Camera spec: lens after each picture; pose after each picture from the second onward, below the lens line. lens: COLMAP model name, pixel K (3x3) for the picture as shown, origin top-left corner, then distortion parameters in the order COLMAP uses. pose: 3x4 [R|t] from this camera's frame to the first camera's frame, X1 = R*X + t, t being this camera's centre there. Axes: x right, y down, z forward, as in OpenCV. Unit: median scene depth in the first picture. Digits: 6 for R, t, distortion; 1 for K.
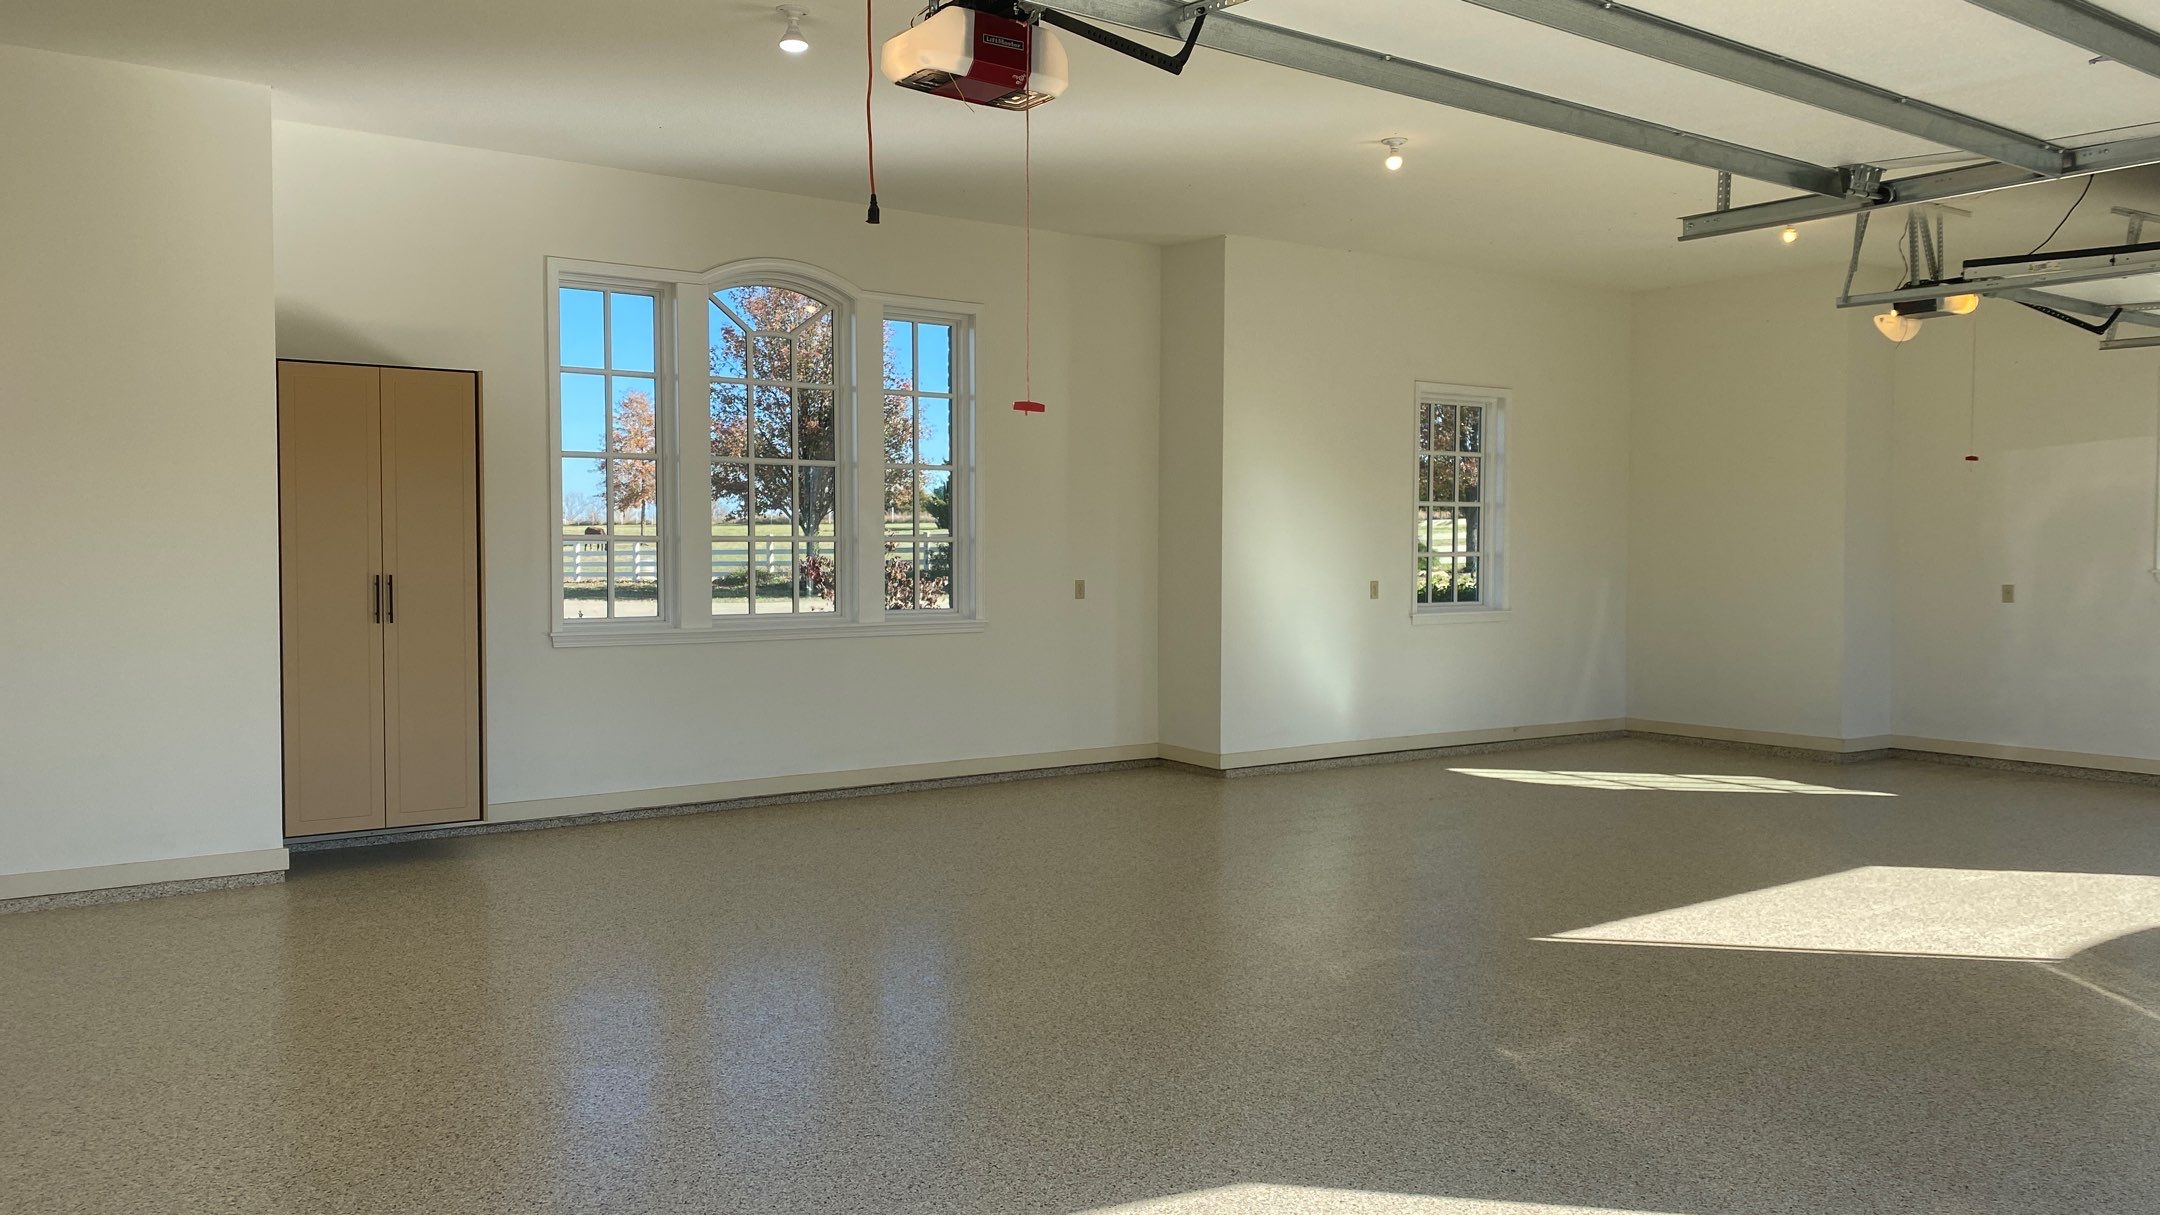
lens RADIAL K [[1633.8, 0, 1073.0], [0, 1633.8, 601.0], [0, 0, 1]] dist [0.037966, -0.054327]
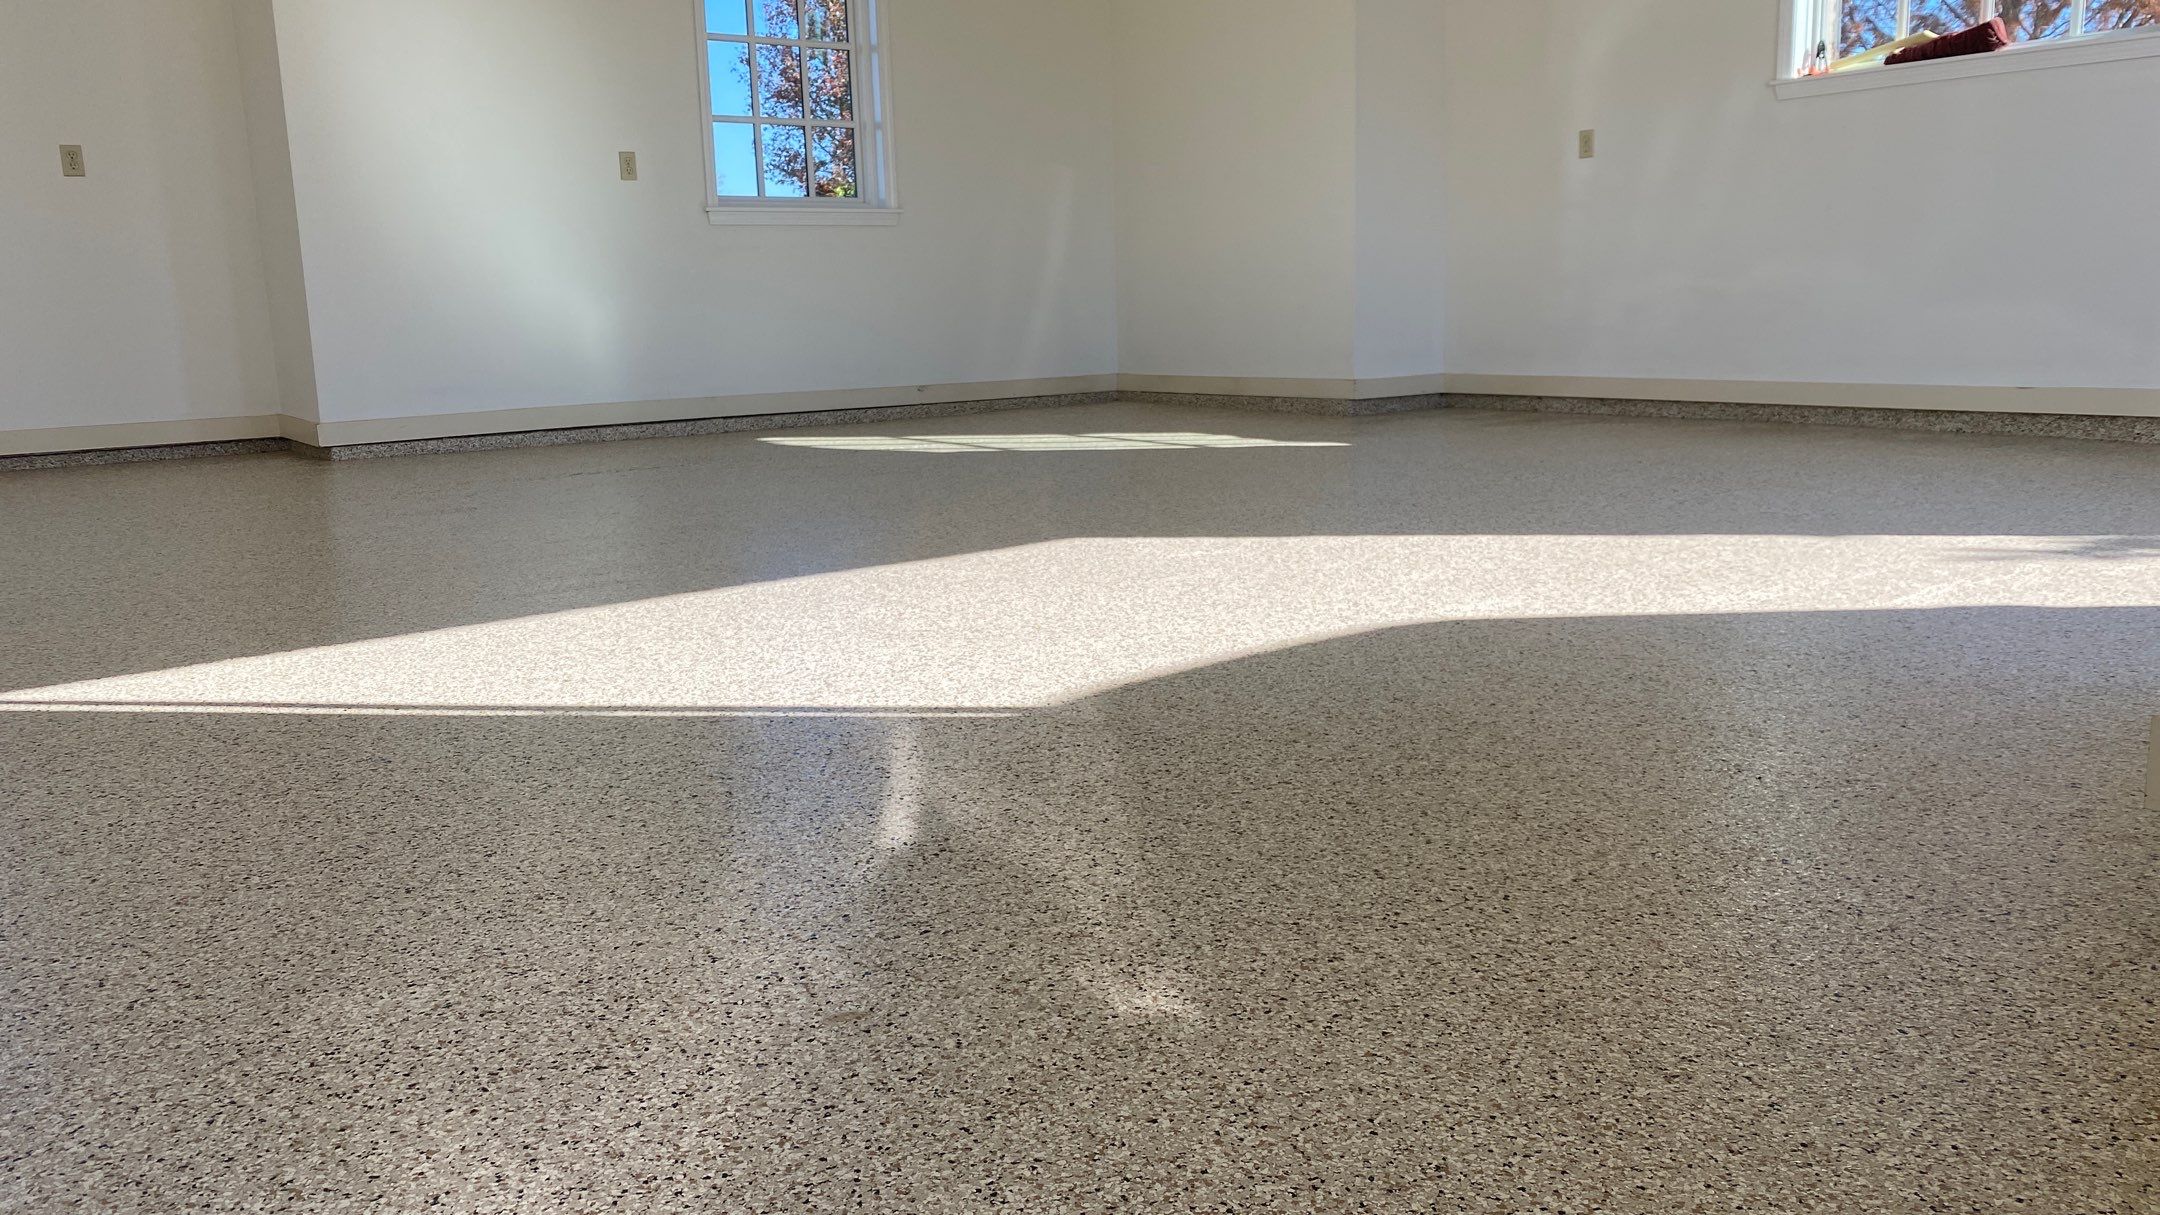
lens RADIAL K [[1633.8, 0, 1093.0], [0, 1633.8, 616.1], [0, 0, 1]] dist [0.037966, -0.054327]
pose [[0.997927, -0.040841, 0.049726, 0.335222], [0.032597, 0.987129, 0.156566, 0.074547], [-0.055481, -0.154620, 0.986415, 0.335164]]
